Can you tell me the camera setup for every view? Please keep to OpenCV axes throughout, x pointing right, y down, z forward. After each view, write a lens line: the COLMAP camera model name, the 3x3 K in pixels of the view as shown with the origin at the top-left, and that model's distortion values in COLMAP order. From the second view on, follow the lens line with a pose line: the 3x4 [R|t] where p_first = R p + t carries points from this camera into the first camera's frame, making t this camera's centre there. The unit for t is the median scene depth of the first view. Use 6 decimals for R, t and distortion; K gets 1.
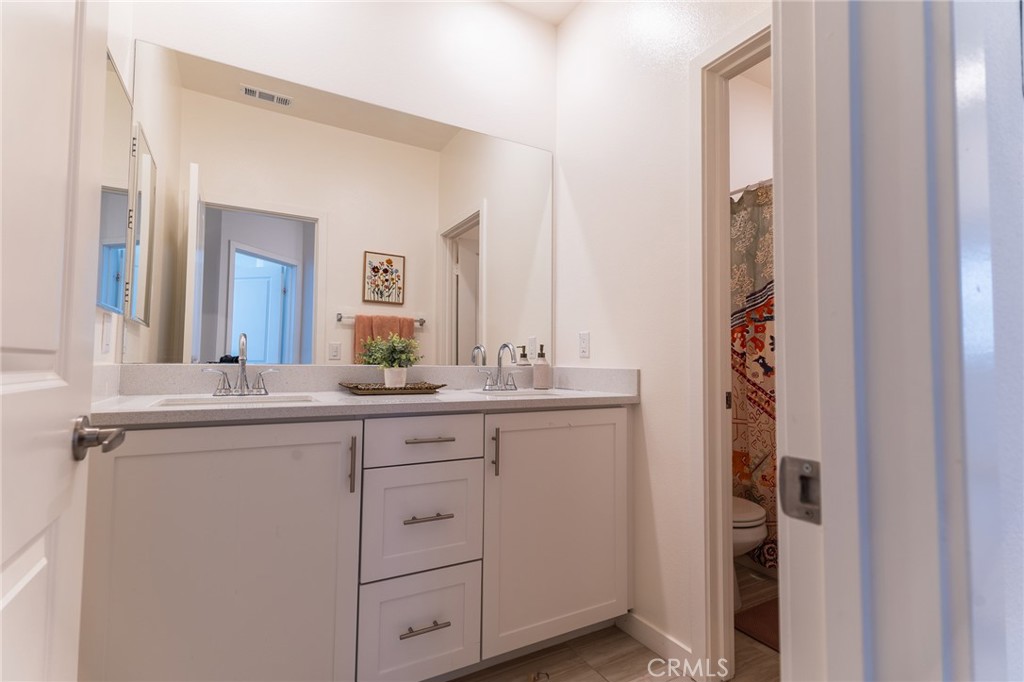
lens RADIAL K [[467.2, 0, 512.0], [0, 467.2, 341.0], [0, 0, 1]] dist [0.007579, -0.000675]
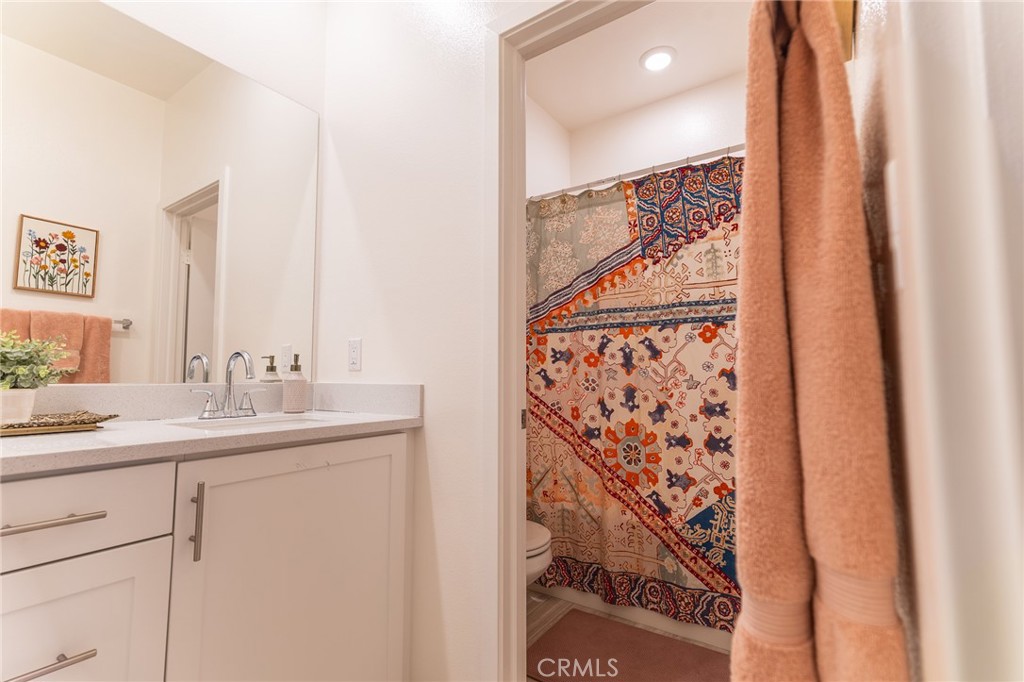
lens RADIAL K [[467.2, 0, 512.0], [0, 467.2, 341.0], [0, 0, 1]] dist [0.007579, -0.000675]
pose [[0.895121, 0.024118, 0.445171, 0.035269], [-0.010481, 0.999398, -0.033070, 0.007452], [-0.445701, 0.024935, 0.894835, 0.149890]]
